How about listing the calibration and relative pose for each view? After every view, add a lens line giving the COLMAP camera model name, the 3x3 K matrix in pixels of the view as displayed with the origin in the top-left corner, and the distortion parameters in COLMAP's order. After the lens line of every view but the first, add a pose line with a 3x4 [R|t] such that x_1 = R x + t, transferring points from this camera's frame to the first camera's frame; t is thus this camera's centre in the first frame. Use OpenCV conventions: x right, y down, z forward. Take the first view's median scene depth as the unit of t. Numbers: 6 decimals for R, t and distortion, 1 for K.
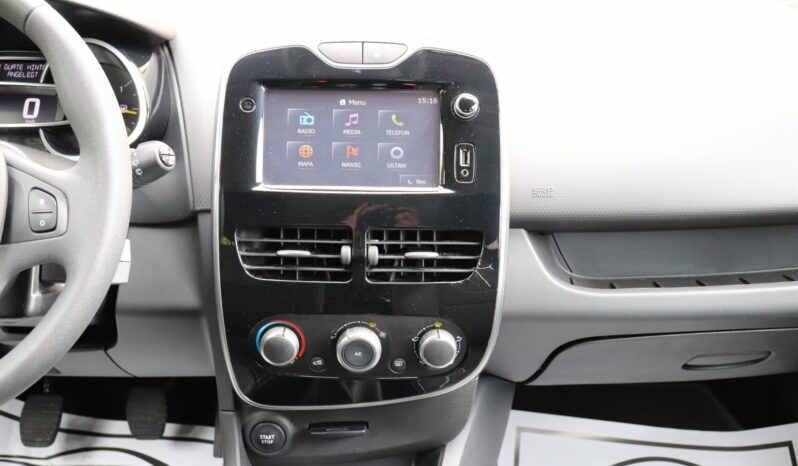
lens RADIAL K [[952.3, 0, 398.2], [0, 952.3, 244.3], [0, 0, 1]] dist [-0.000593, 0.000492]
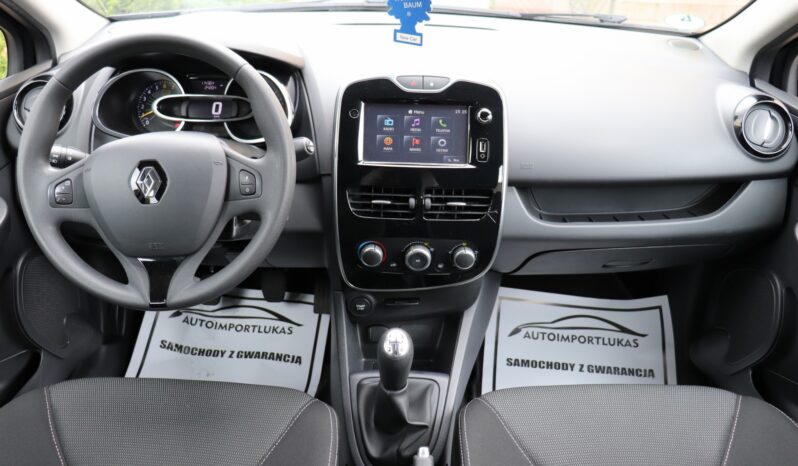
lens RADIAL K [[665.7, 0, 399.0], [0, 665.7, 233.0], [0, 0, 1]] dist [-0.123571, 0.002408]
pose [[0.999939, 0.010744, 0.002721, -0.078960], [-0.010988, 0.993132, 0.116480, -0.073092], [-0.001451, -0.116503, 0.993189, -0.183118]]
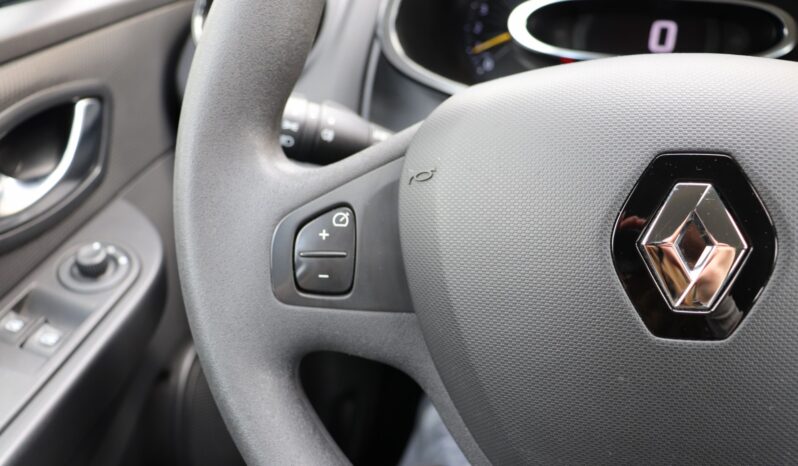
lens RADIAL K [[743.2, 0, 399.0], [0, 743.2, 233.0], [0, 0, 1]] dist [-0.162876, 0.001997]
pose [[0.964047, 0.073965, -0.255230, -0.487713], [-0.048212, 0.993225, 0.105730, -0.057452], [0.261321, -0.089623, 0.961082, 0.520192]]
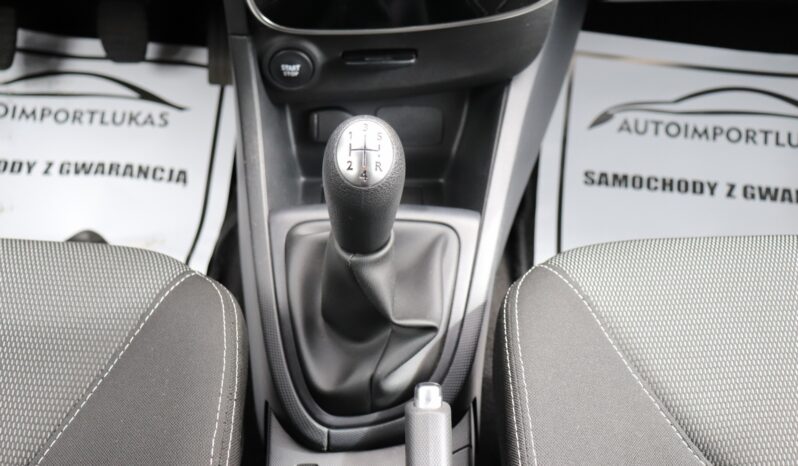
lens RADIAL K [[1052.8, 0, 399.0], [0, 1052.8, 233.0], [0, 0, 1]] dist [0.022758, 0.062973]
pose [[0.999779, 0.002377, 0.020901, -0.070399], [-0.009853, 0.930764, 0.365488, 0.009003], [-0.018585, -0.365613, 0.930581, 0.139451]]
